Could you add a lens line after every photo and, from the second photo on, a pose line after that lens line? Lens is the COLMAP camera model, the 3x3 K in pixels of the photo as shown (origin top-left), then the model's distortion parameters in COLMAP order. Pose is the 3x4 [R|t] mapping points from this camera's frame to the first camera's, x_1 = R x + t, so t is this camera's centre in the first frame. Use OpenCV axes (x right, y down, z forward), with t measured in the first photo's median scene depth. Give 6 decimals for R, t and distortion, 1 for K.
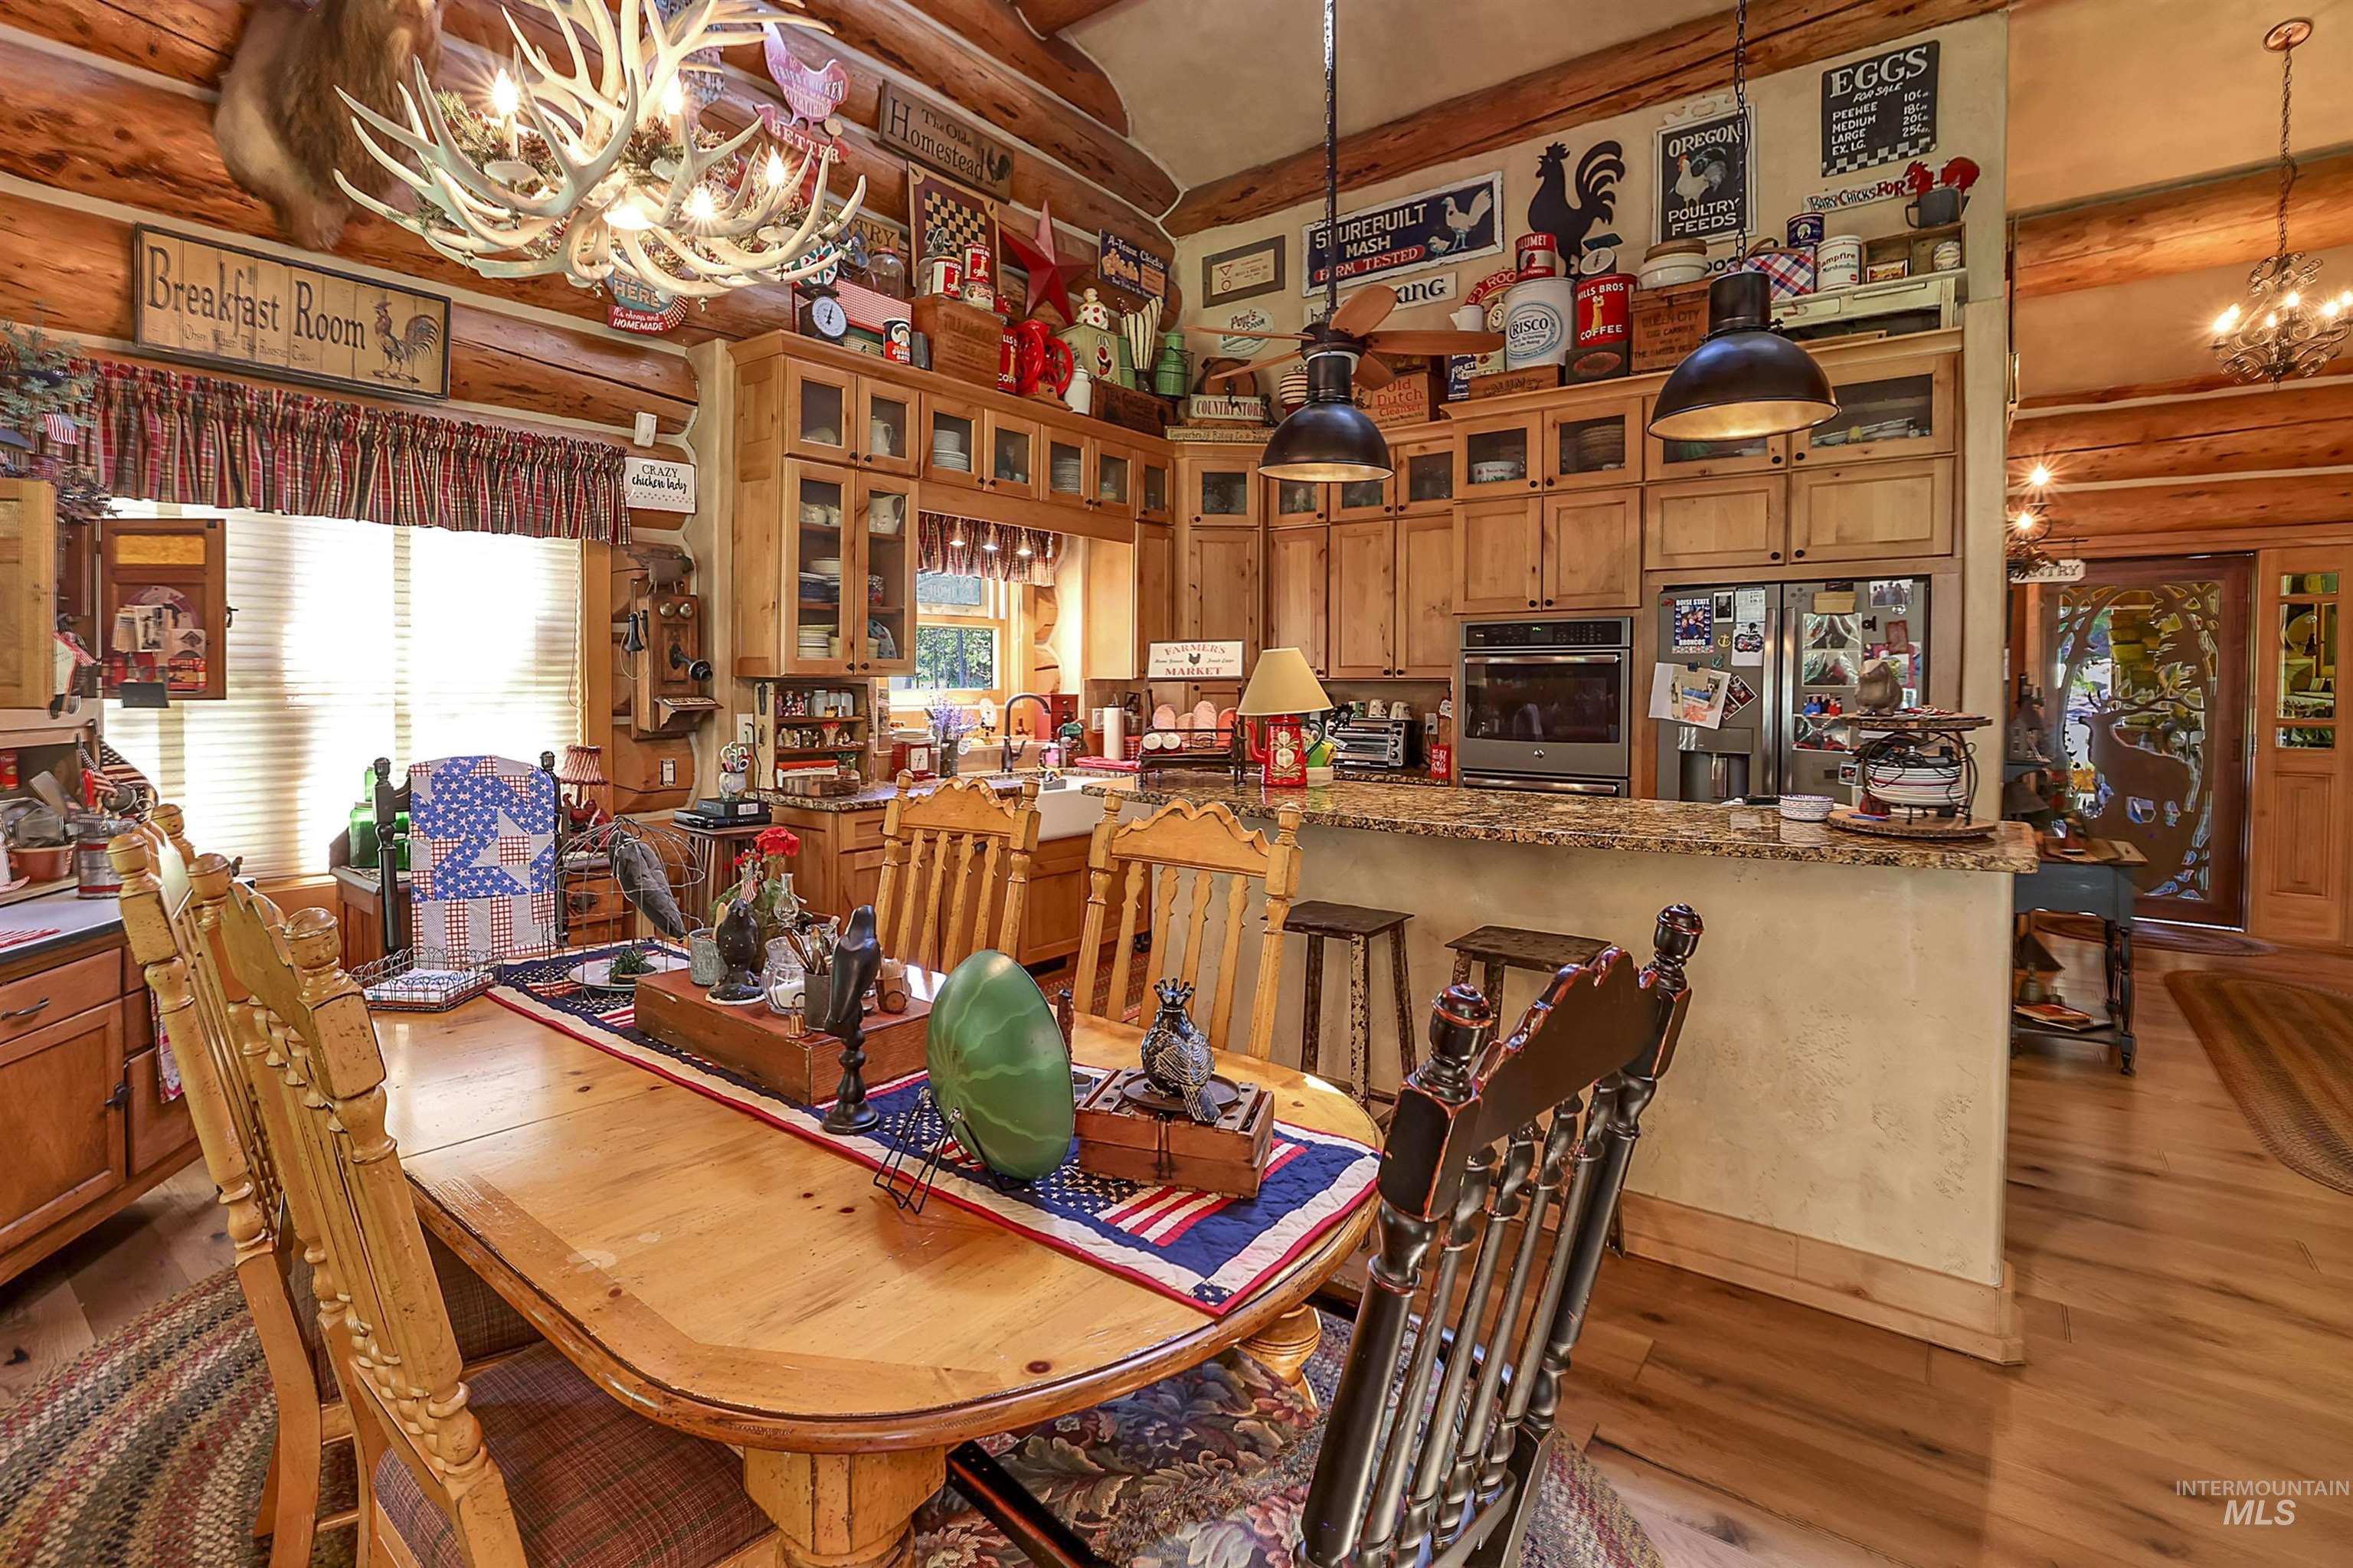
lens RADIAL K [[1094.2, 0, 1067.0], [0, 1094.2, 696.2], [0, 0, 1]] dist [-0.046543, 0.015982]
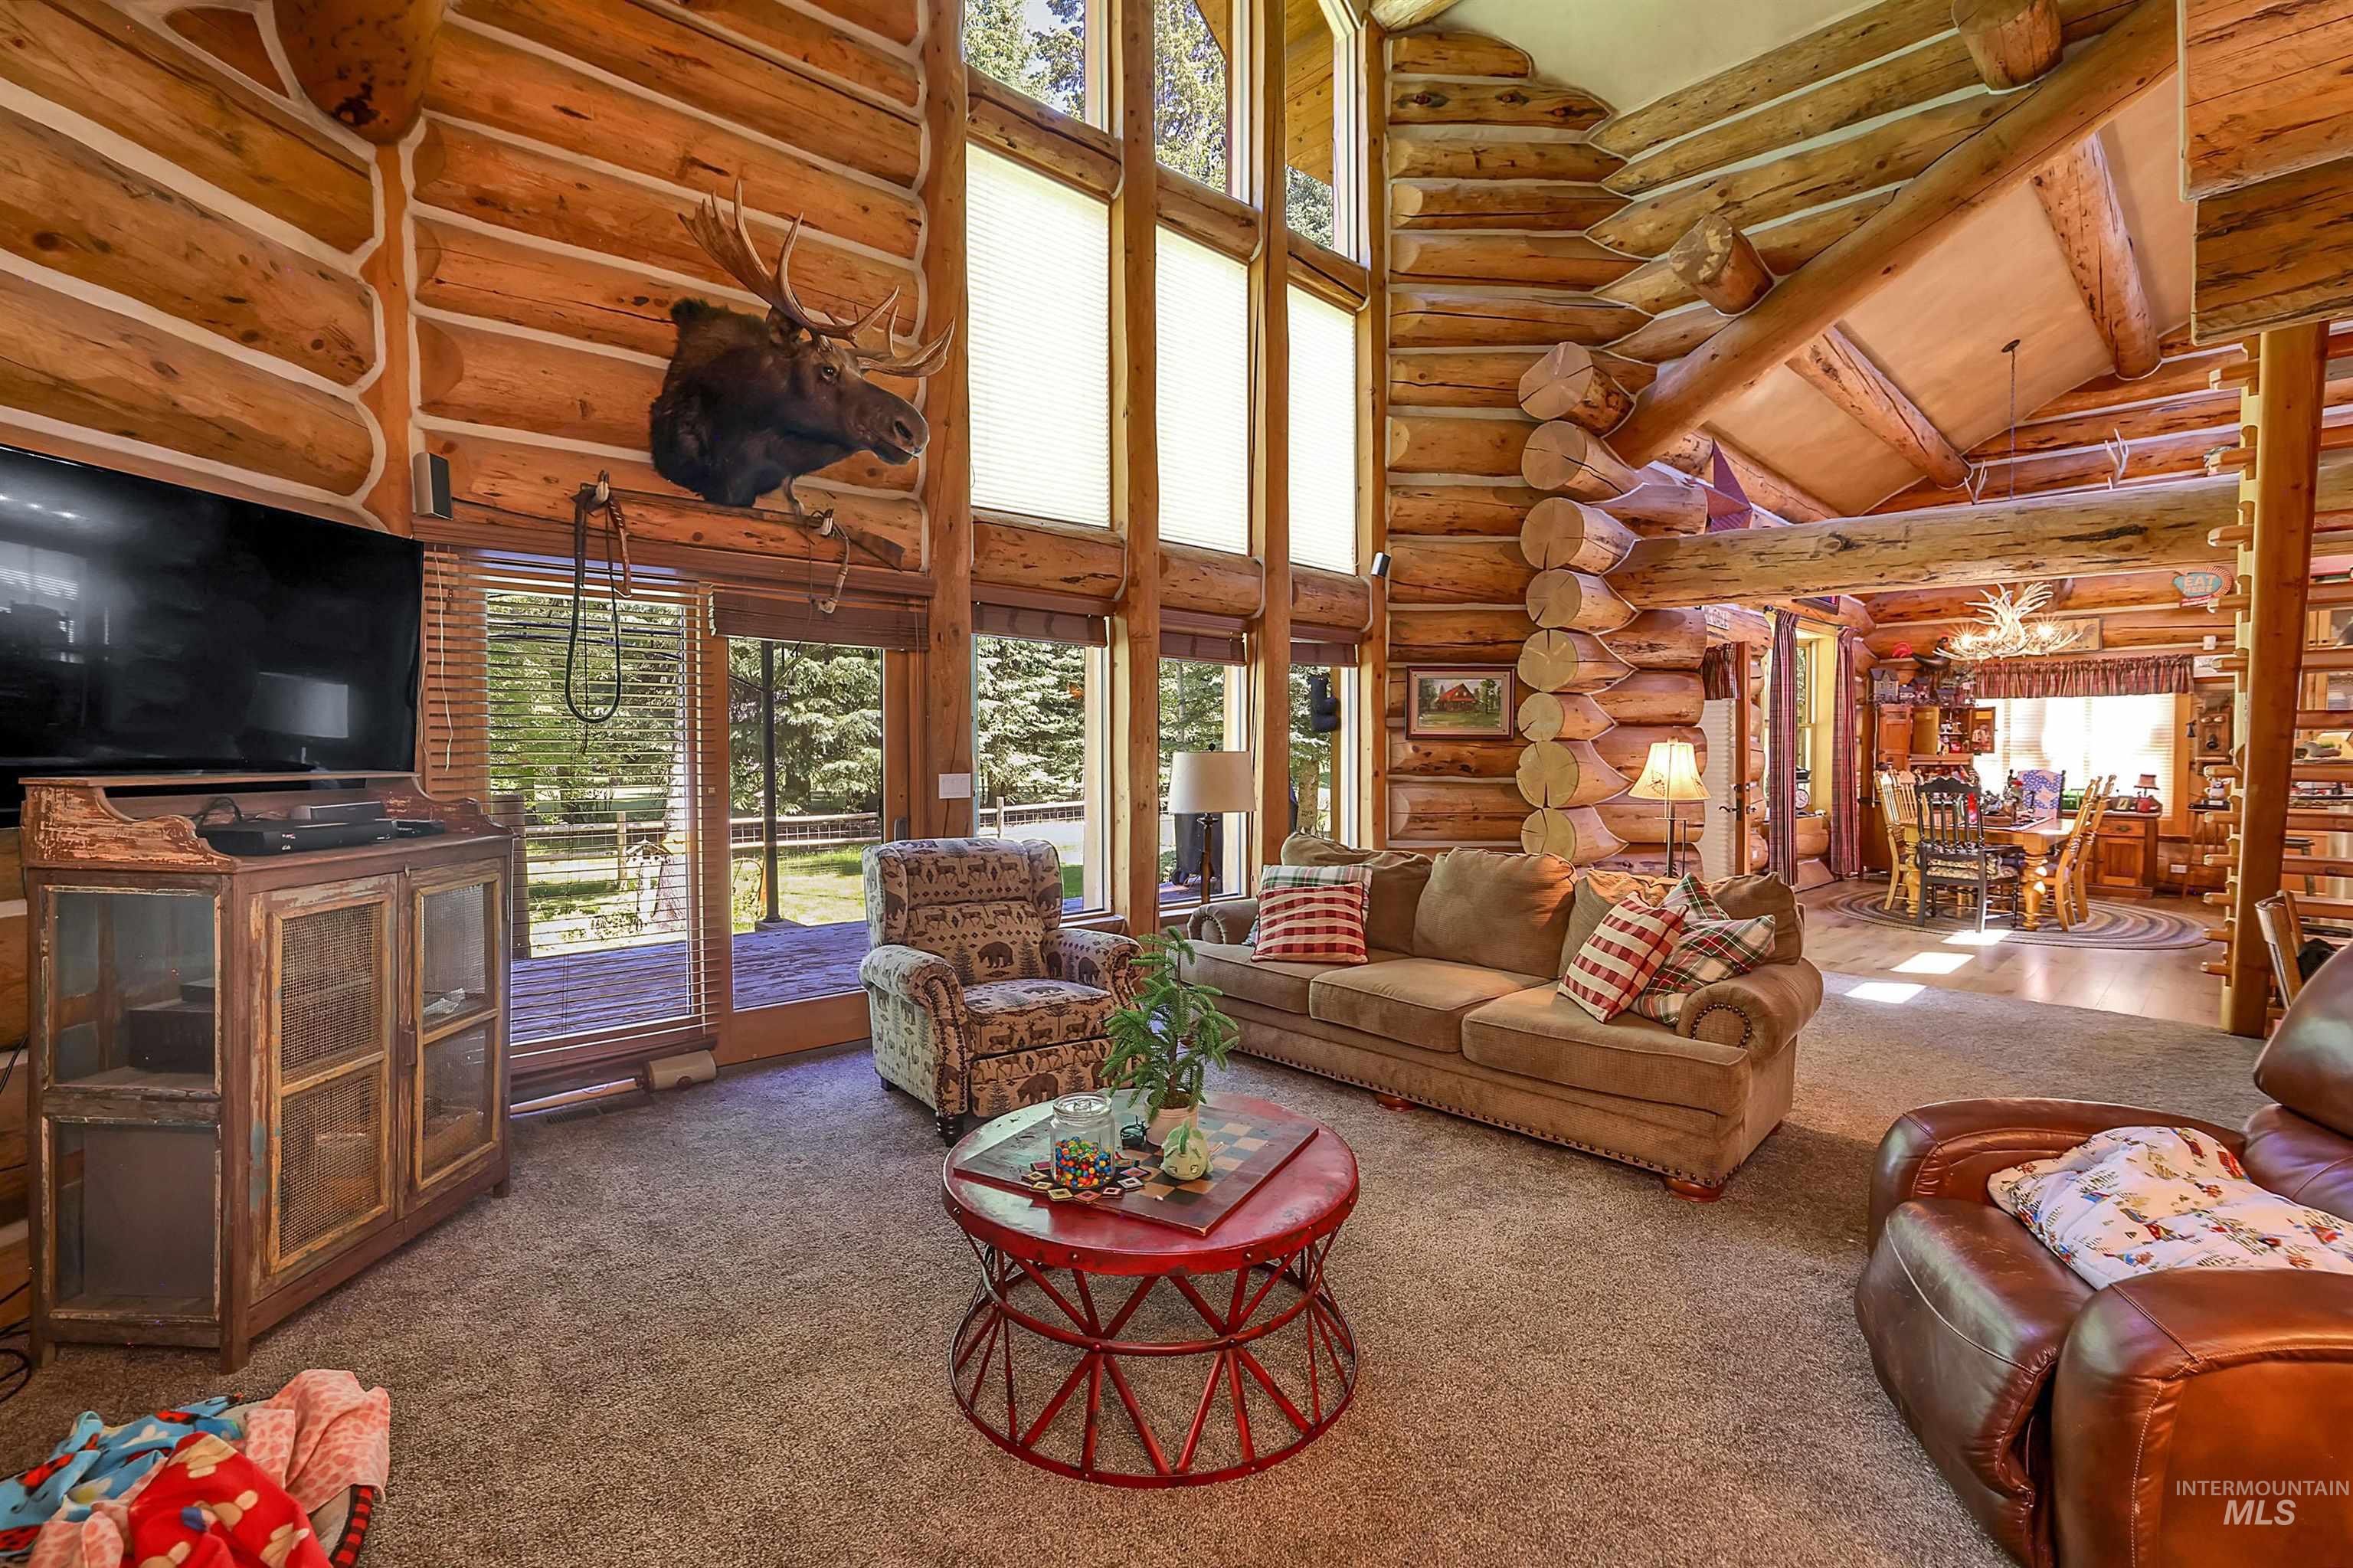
lens RADIAL K [[1047.2, 0, 1182.3], [0, 1047.2, 774.1], [0, 0, 1]] dist [-0.047985, 0.017847]
pose [[-0.138273, 0.023869, -0.990106, 1.779103], [-0.019216, 0.999457, 0.026778, 0.018725], [0.990208, 0.022728, -0.137740, -0.754478]]
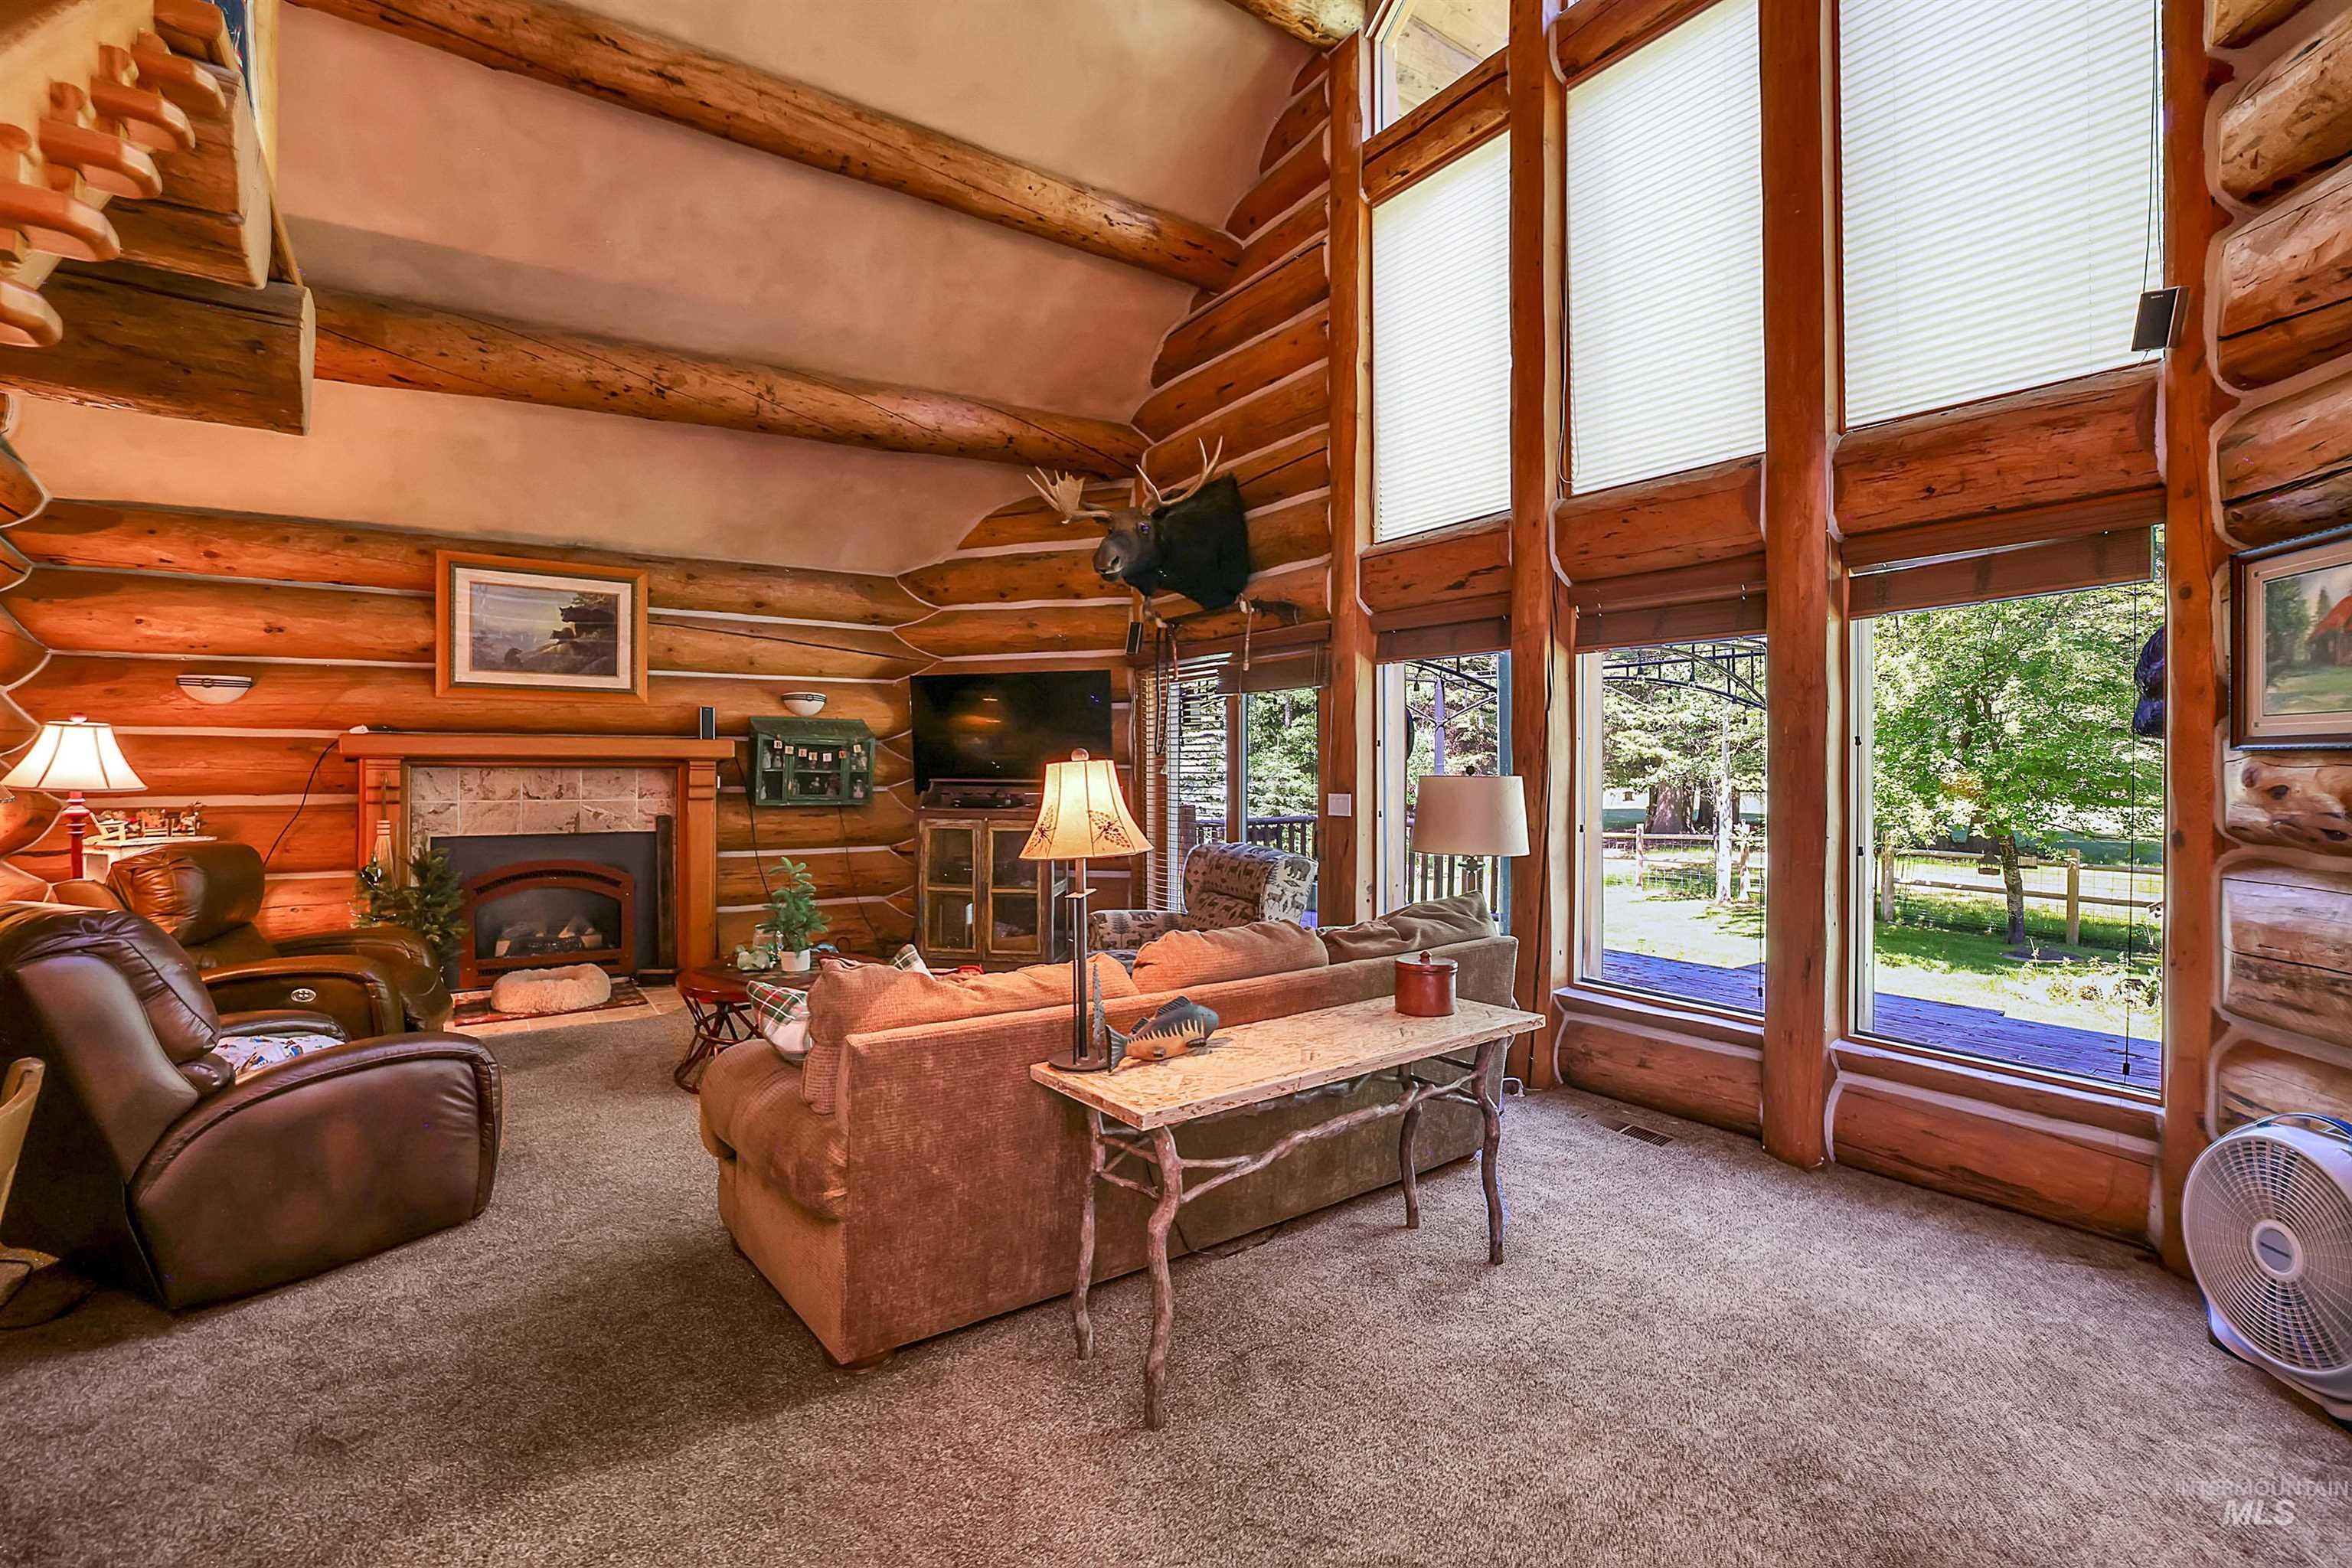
lens RADIAL K [[1004.9, 0, 1177.4], [0, 1004.9, 774.9], [0, 0, 1]] dist [-0.045497, 0.017080]
pose [[-0.967526, -0.006703, 0.252683, 0.705162], [-0.001080, 0.999749, 0.022385, 0.005354], [-0.252769, 0.021385, -0.967290, -0.023126]]
